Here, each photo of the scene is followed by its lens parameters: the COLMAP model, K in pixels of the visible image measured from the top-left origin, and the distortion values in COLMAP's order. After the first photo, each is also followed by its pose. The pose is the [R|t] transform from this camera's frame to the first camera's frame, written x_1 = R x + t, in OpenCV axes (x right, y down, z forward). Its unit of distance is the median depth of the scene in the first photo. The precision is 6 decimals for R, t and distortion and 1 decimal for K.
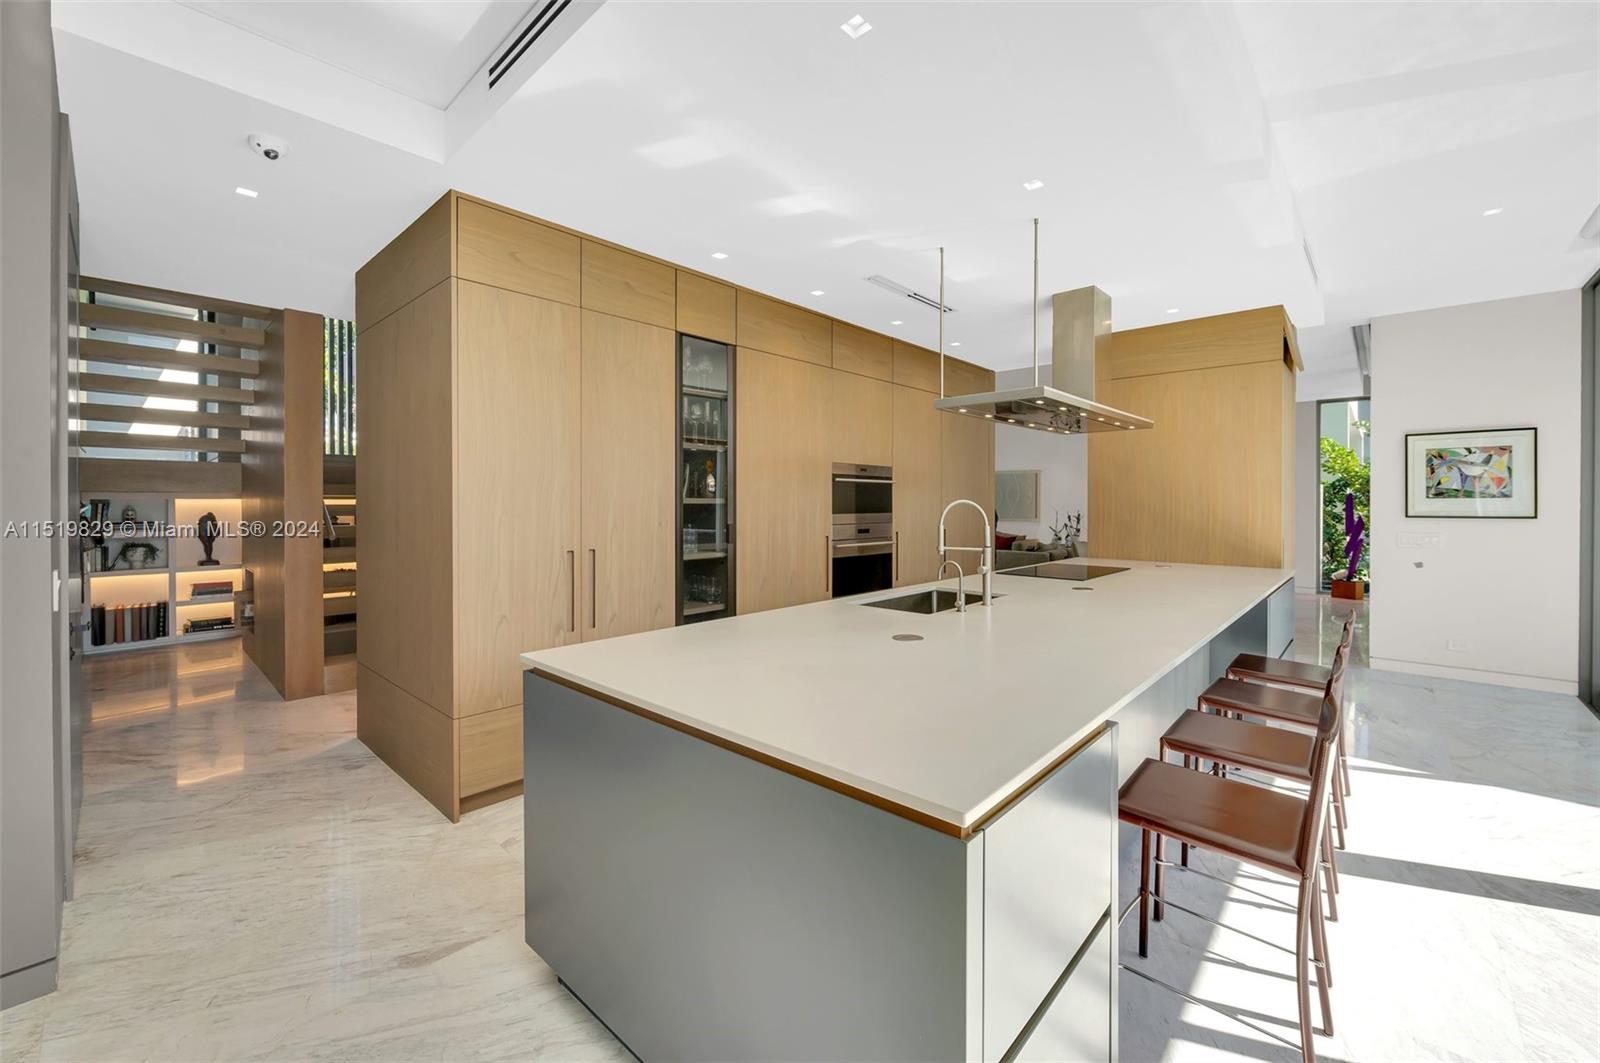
lens RADIAL K [[643.4, 0, 808.1], [0, 643.4, 517.8], [0, 0, 1]] dist [0.000115, -0.000059]
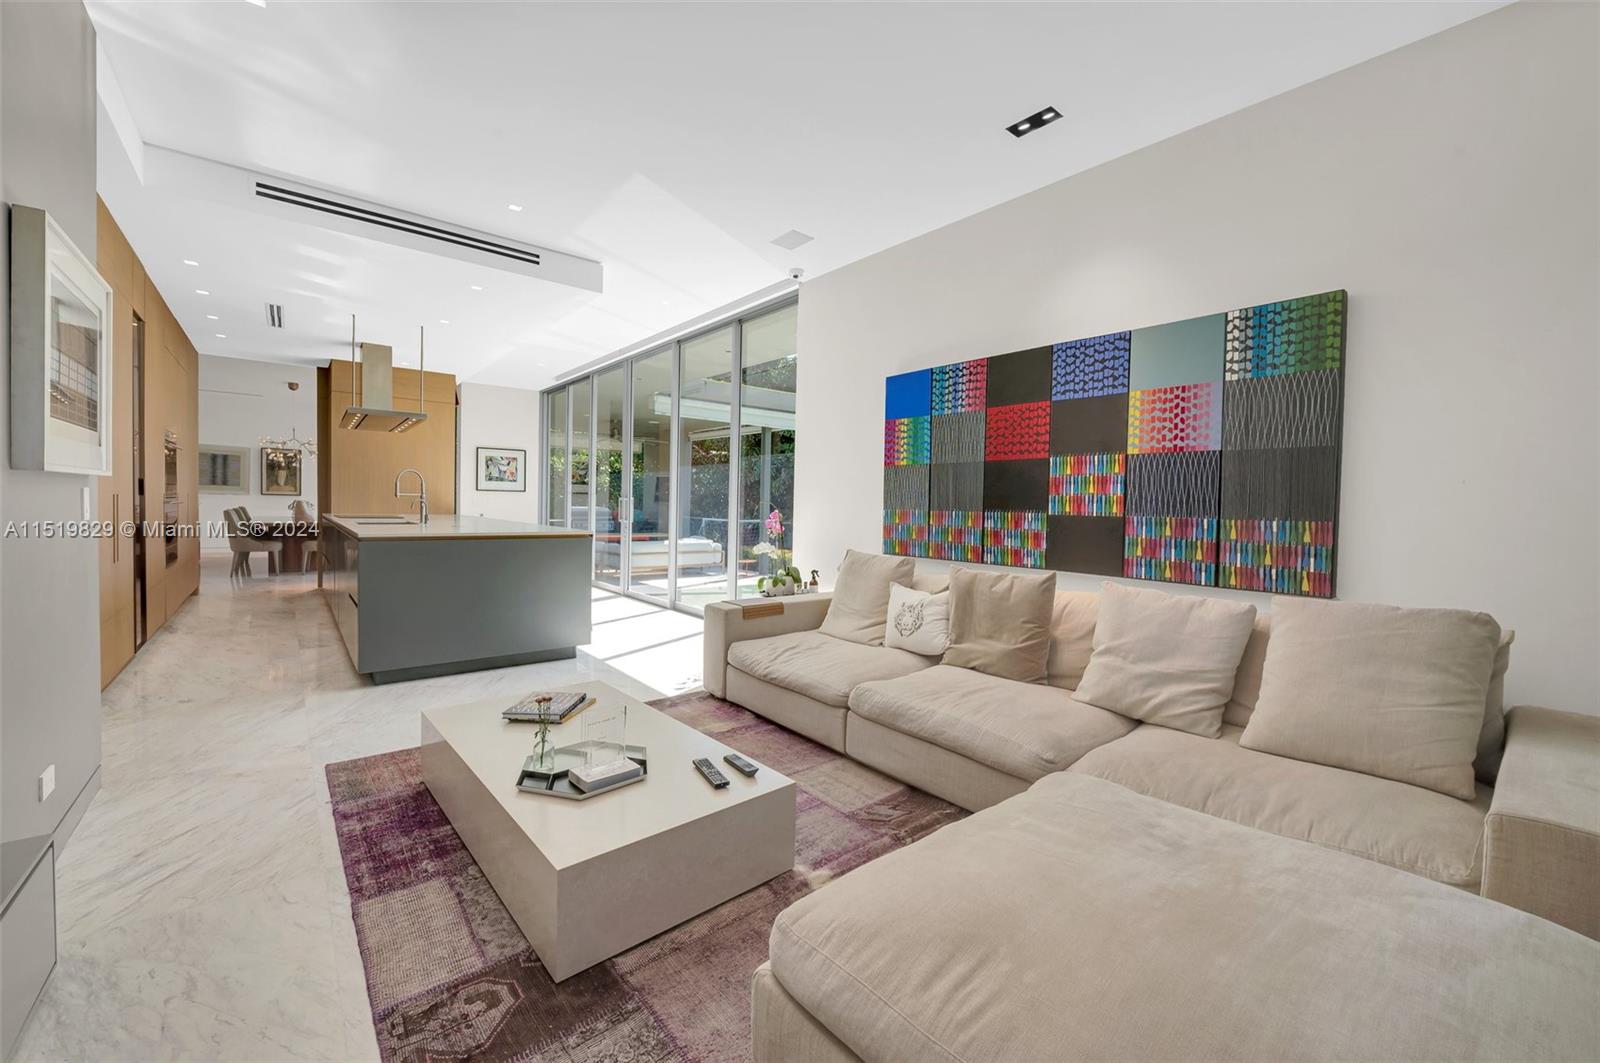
lens RADIAL K [[643.4, 0, 808.1], [0, 643.4, 517.8], [0, 0, 1]] dist [0.000115, -0.000059]
pose [[0.152623, -0.018341, 0.988114, -0.847663], [0.004754, 0.999830, 0.017824, 0.052636], [-0.988273, 0.001977, 0.152684, -0.268726]]
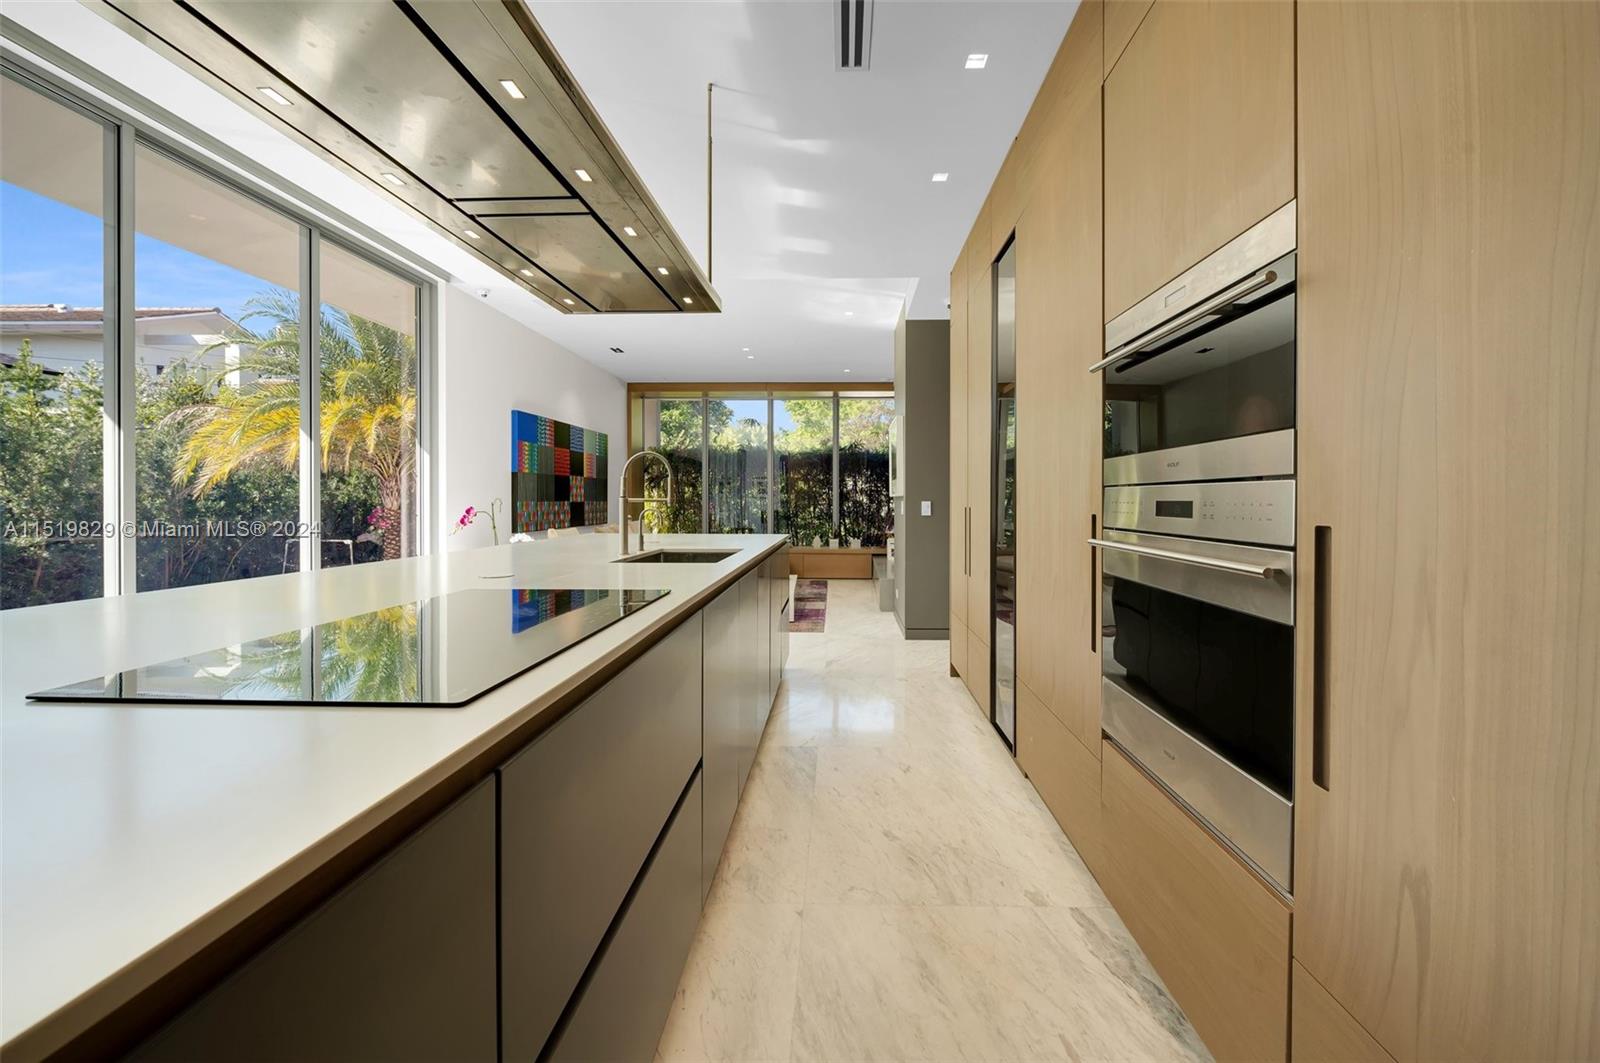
lens RADIAL K [[660.7, 0, 798.1], [0, 660.7, 500.6], [0, 0, 1]] dist [-0.000120, -0.000013]
pose [[-0.784566, 0.005890, -0.620017, 0.408293], [-0.013678, 0.999547, 0.026803, 0.011089], [0.619894, 0.029510, -0.784131, 1.129545]]
